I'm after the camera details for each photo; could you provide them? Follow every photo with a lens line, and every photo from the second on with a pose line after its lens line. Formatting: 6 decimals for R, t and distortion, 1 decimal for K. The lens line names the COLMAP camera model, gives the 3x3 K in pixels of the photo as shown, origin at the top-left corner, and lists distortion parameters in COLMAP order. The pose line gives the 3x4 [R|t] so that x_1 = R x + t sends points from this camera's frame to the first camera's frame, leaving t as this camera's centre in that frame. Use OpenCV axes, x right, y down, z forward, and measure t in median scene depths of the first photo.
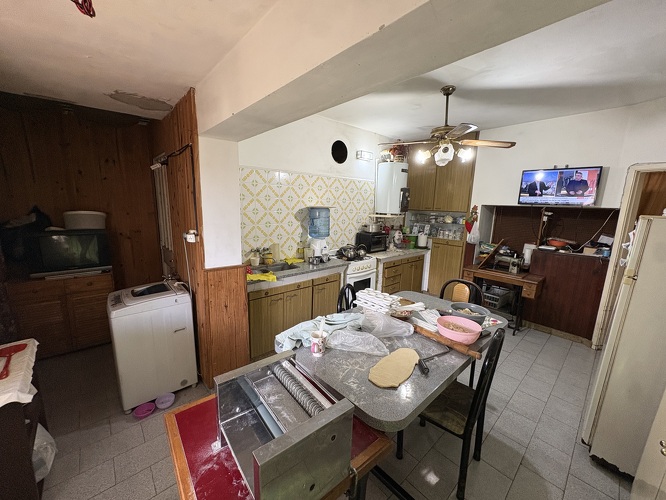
lens RADIAL K [[266.0, 0, 333.0], [0, 266.0, 250.0], [0, 0, 1]] dist [0.002069, 0.000082]
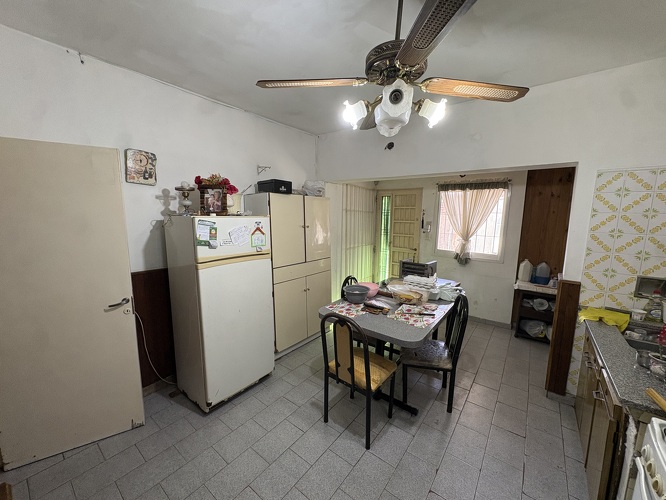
lens RADIAL K [[264.9, 0, 333.0], [0, 264.9, 250.0], [0, 0, 1]] dist [-0.001729, -0.000340]
pose [[-0.984614, -0.018610, -0.173747, 0.446556], [-0.071547, 0.950081, 0.303688, -0.187959], [0.159423, 0.311447, -0.936795, 1.122554]]
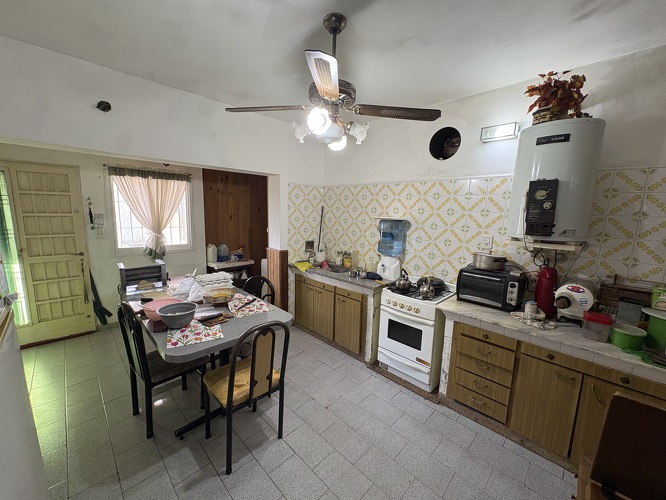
lens RADIAL K [[264.9, 0, 333.0], [0, 264.9, 250.0], [0, 0, 1]] dist [-0.001729, -0.000340]
pose [[0.054613, 0.121931, -0.991035, 0.780203], [-0.203628, 0.973018, 0.108493, -0.115207], [0.977524, 0.195878, 0.077968, 0.749639]]
